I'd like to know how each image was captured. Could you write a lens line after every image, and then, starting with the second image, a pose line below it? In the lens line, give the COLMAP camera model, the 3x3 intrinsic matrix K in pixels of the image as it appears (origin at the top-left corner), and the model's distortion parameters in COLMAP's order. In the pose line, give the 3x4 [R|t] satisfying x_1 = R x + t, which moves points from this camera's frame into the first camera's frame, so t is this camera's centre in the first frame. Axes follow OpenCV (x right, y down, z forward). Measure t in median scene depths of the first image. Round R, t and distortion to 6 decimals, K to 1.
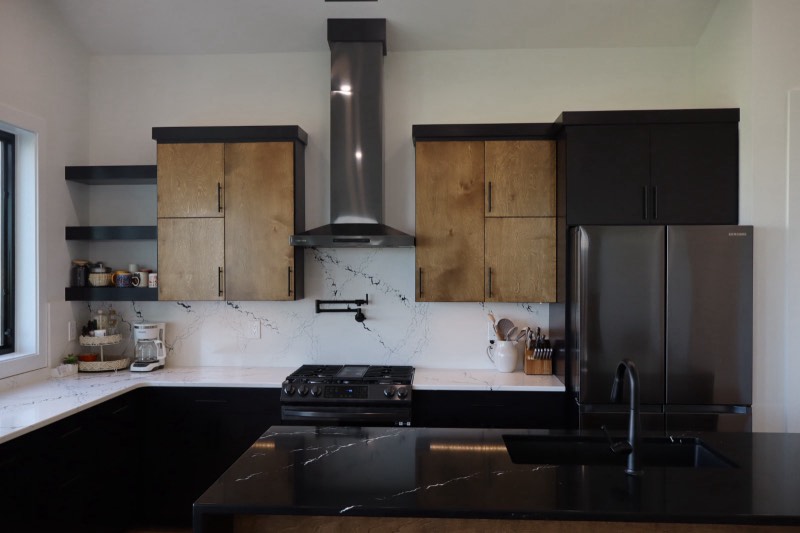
lens RADIAL K [[691.1, 0, 399.3], [0, 691.1, 266.9], [0, 0, 1]] dist [-0.006797, 0.014532]
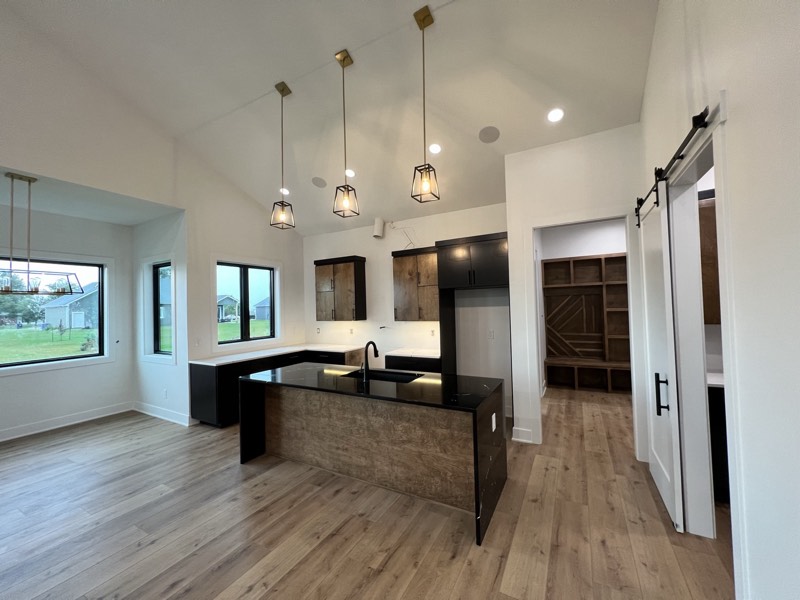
lens RADIAL K [[319.4, 0, 400.6], [0, 319.4, 299.6], [0, 0, 1]] dist [0.000046, 0.000001]
pose [[0.899797, -0.032886, -0.435067, 0.555037], [0.023991, 0.999376, -0.025923, 0.002962], [0.435648, 0.012888, 0.900025, -0.043104]]
